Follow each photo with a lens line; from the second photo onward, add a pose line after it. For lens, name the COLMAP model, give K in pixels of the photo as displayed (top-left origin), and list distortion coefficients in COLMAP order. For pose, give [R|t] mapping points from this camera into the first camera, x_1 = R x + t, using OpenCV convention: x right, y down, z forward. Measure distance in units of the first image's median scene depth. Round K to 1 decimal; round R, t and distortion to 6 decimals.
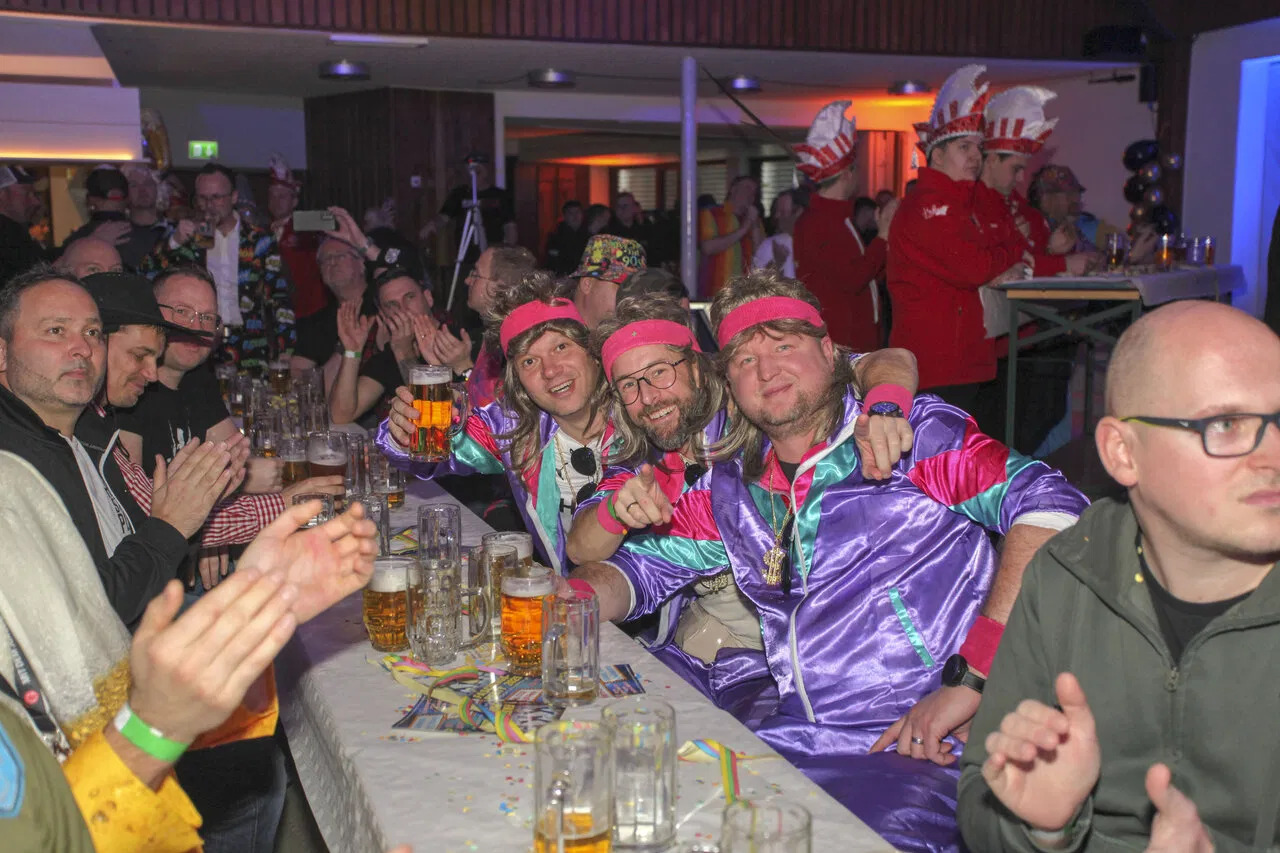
lens RADIAL K [[1442.0, 0, 640.0], [0, 1442.0, 426.5], [0, 0, 1]] dist [-0.005983, -0.002949]
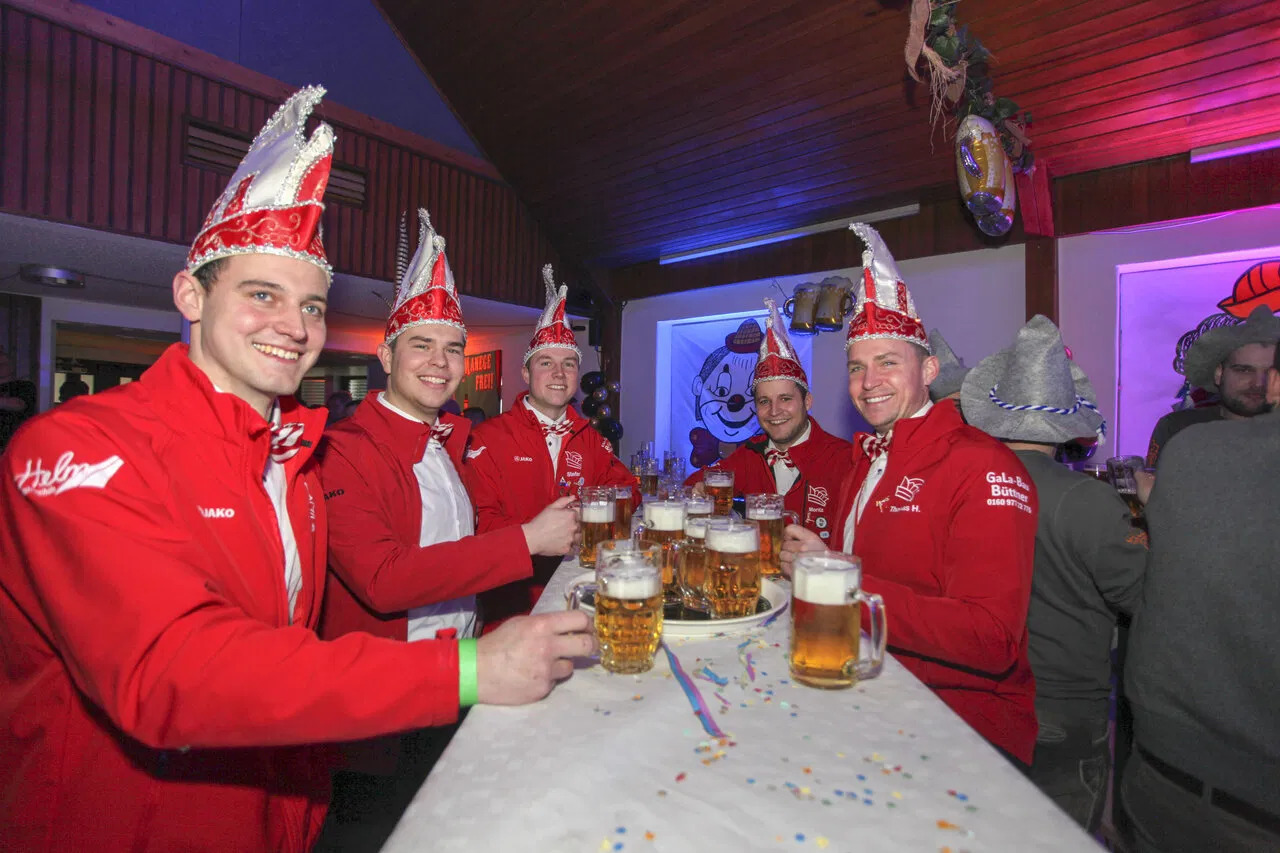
lens RADIAL K [[651.6, 0, 640.0], [0, 651.6, 426.5], [0, 0, 1]] dist [-0.001485, -0.000197]
pose [[0.897881, 0.026906, 0.439415, 0.112609], [0.028579, 0.992463, -0.119166, -0.068270], [-0.439309, 0.119555, 0.890345, 0.419773]]
